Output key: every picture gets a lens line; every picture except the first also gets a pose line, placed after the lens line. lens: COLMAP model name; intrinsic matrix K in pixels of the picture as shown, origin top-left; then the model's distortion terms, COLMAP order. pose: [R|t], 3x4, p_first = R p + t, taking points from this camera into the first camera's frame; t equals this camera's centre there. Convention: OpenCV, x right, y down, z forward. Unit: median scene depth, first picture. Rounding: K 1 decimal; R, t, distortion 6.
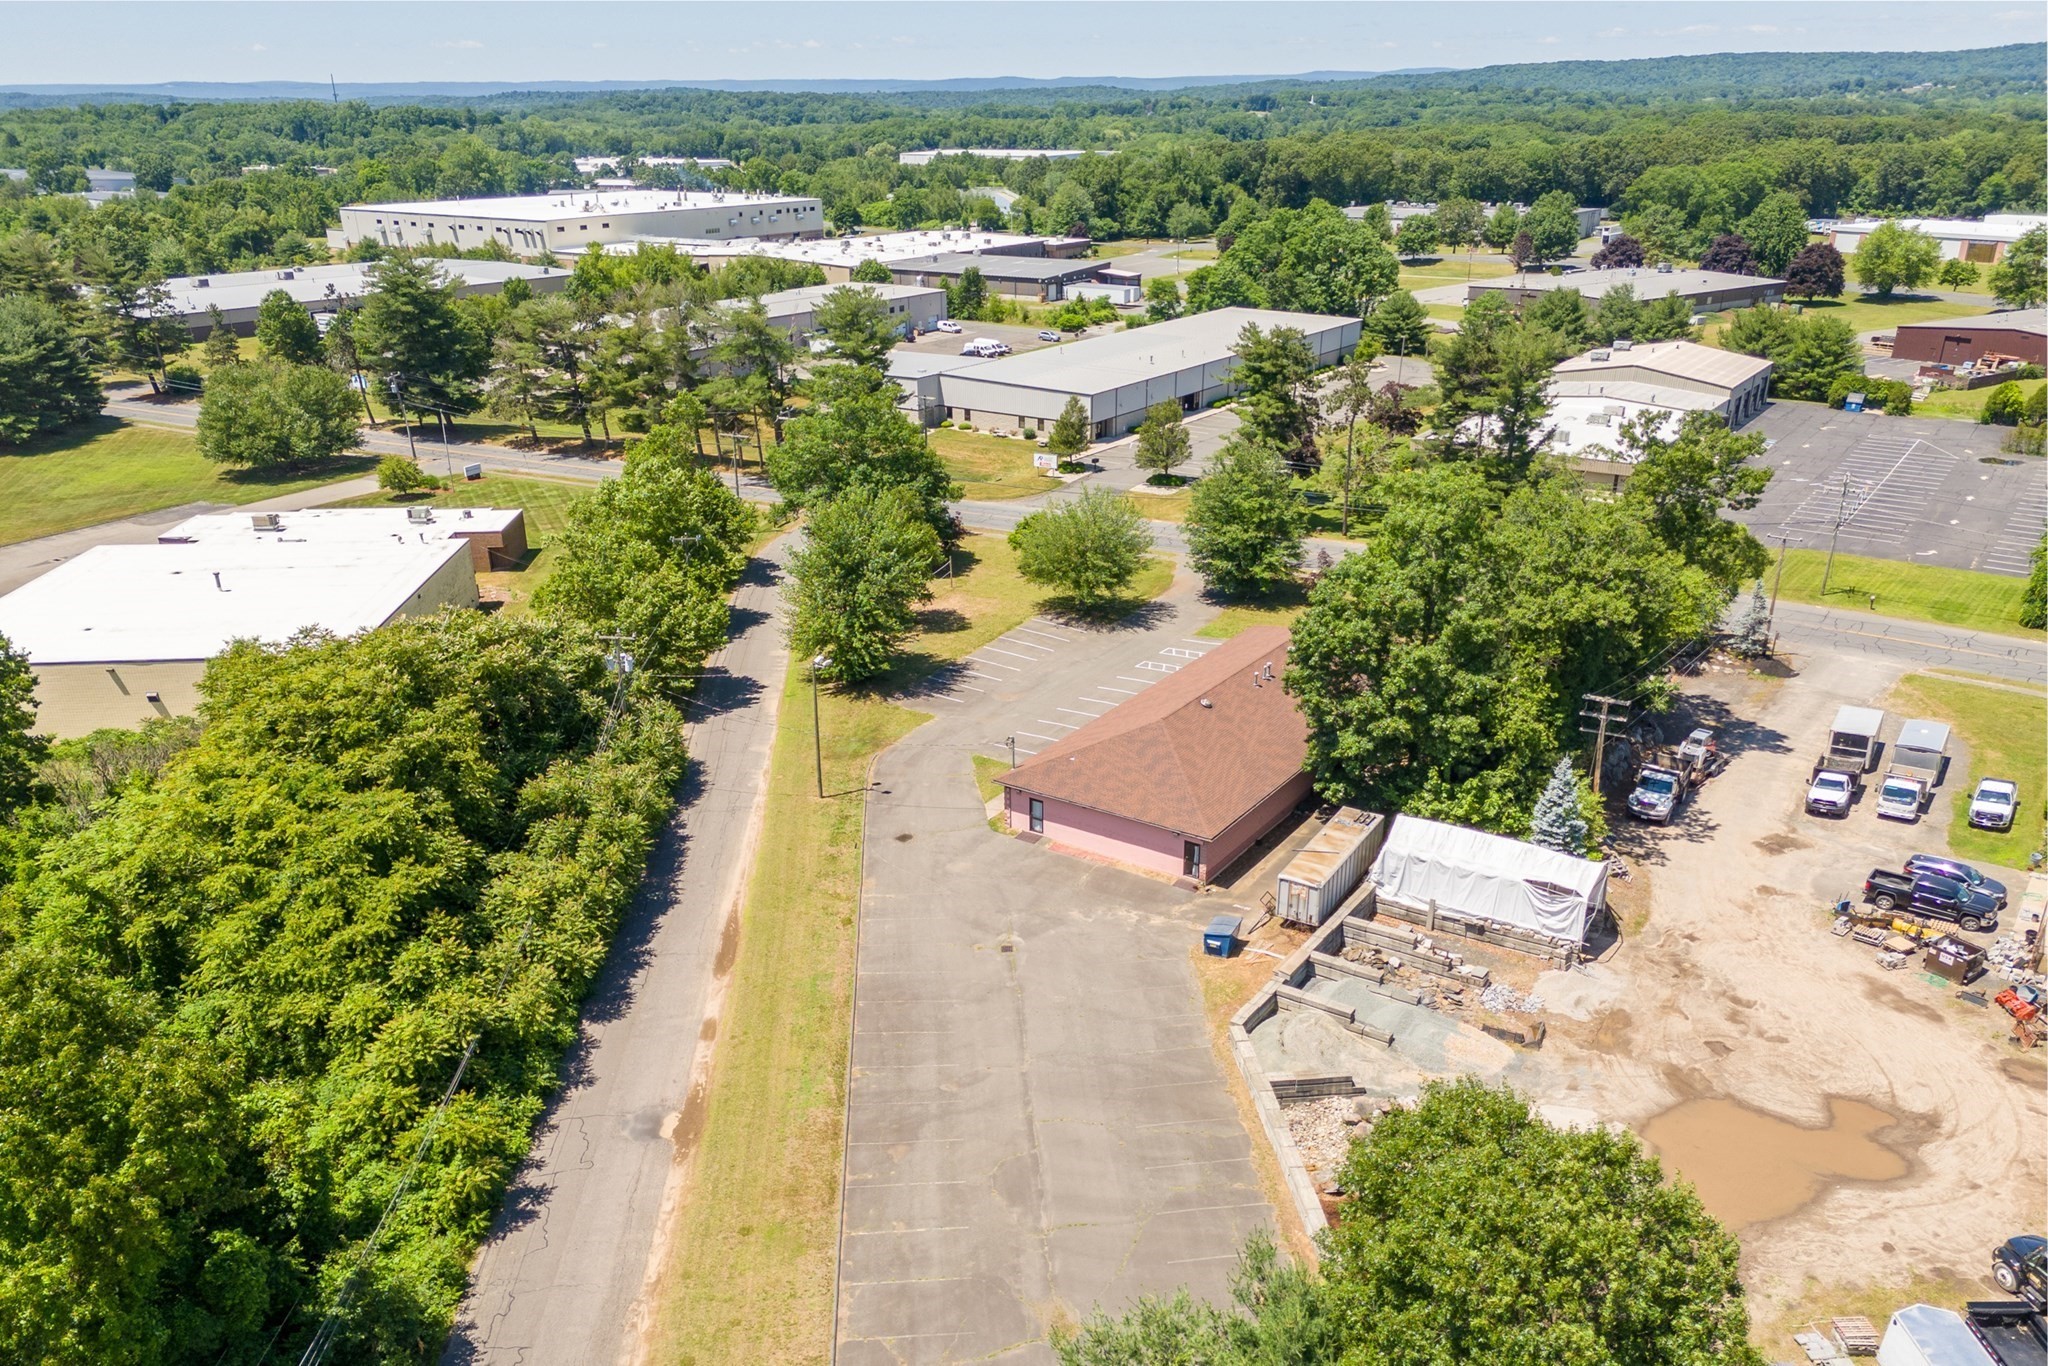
lens RADIAL K [[1520.7, 0, 1024.0], [0, 1520.7, 683.0], [0, 0, 1]] dist [0.038128, -0.004524]
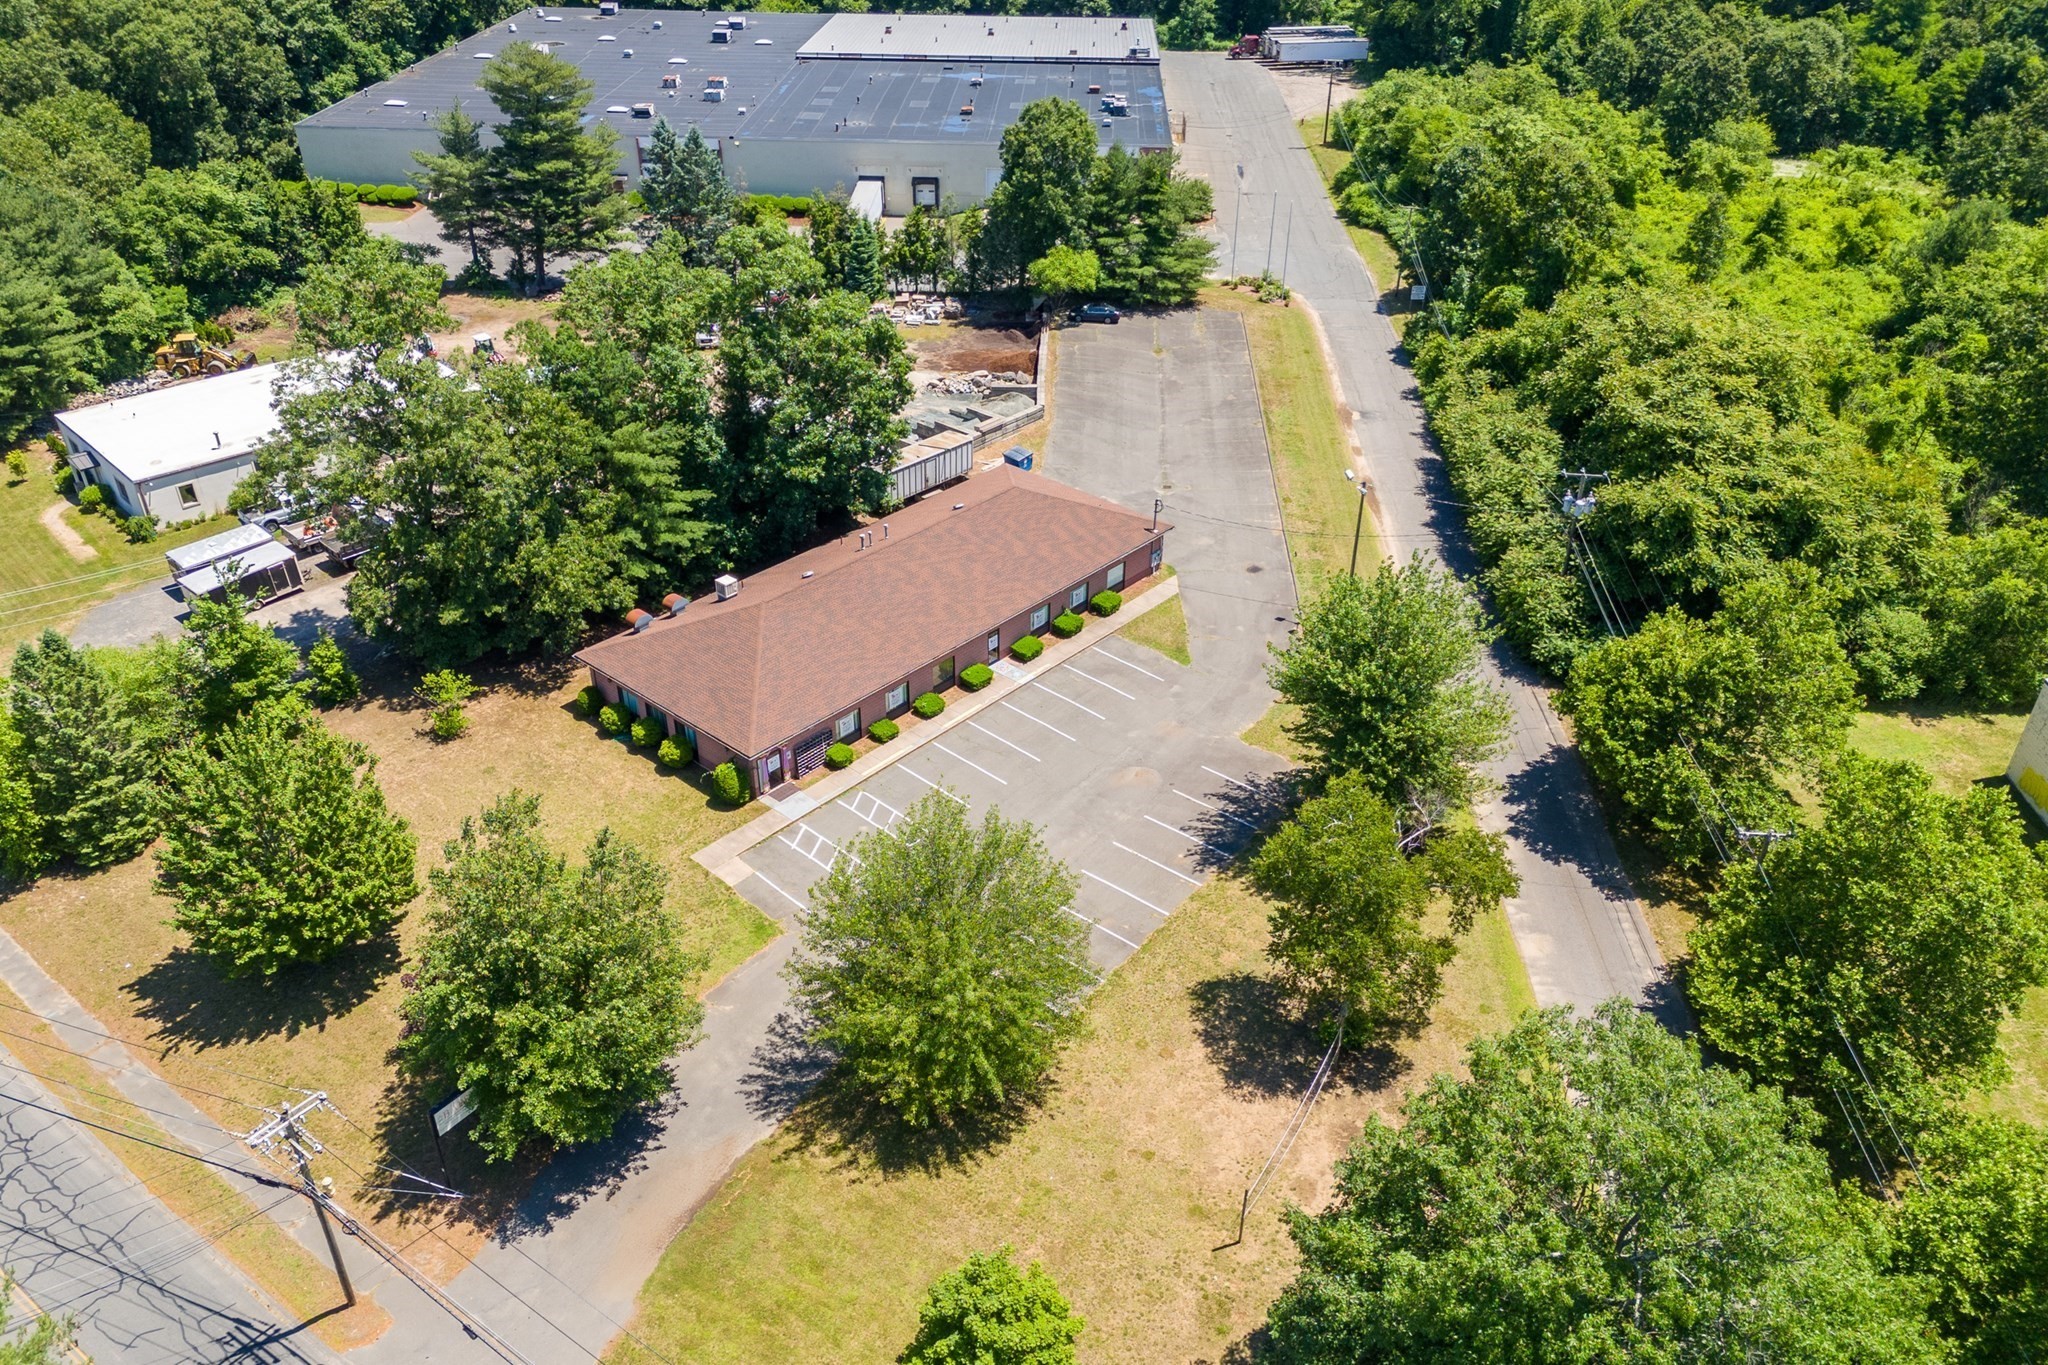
lens RADIAL K [[1520.7, 0, 1024.0], [0, 1520.7, 682.5], [0, 0, 1]] dist [0.038128, -0.004524]
pose [[-0.991733, -0.082518, 0.098268, -0.035749], [0.029060, 0.601487, 0.798354, -0.905709], [-0.124986, 0.794610, -0.594116, 2.160702]]
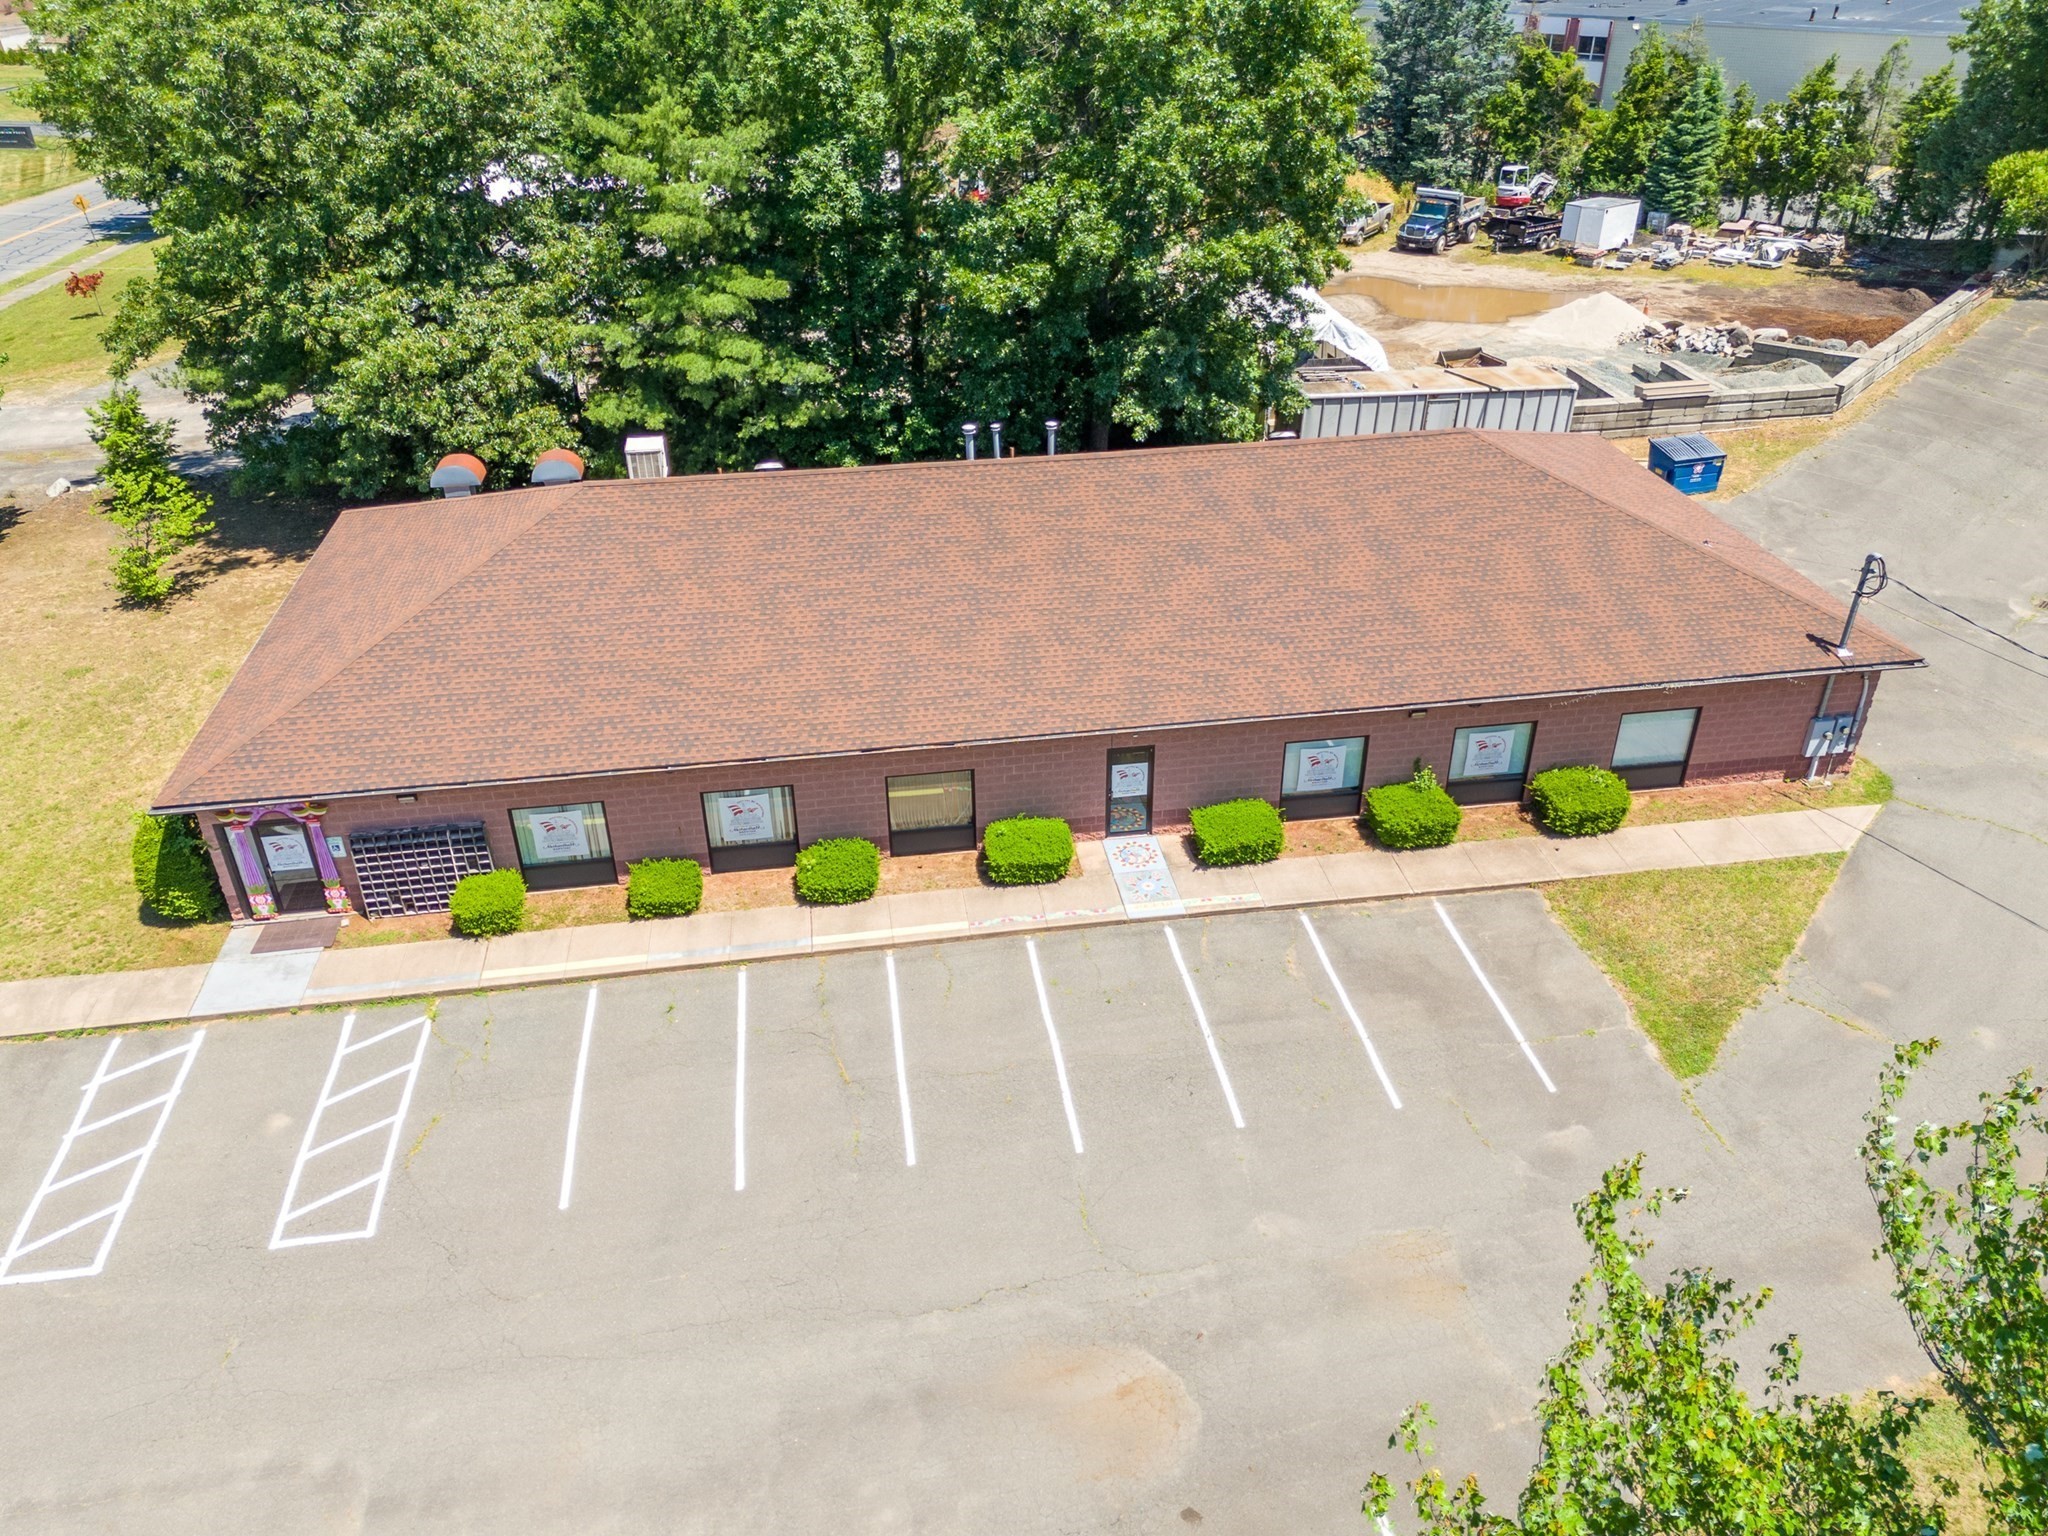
lens RADIAL K [[1484.9, 0, 1024.0], [0, 1484.9, 768.0], [0, 0, 1]] dist [0.060880, -0.045217]
pose [[-0.674914, -0.383479, 0.630425, -0.135260], [0.272729, 0.664220, 0.696011, -0.263644], [-0.685646, 0.641682, -0.343706, 1.582275]]
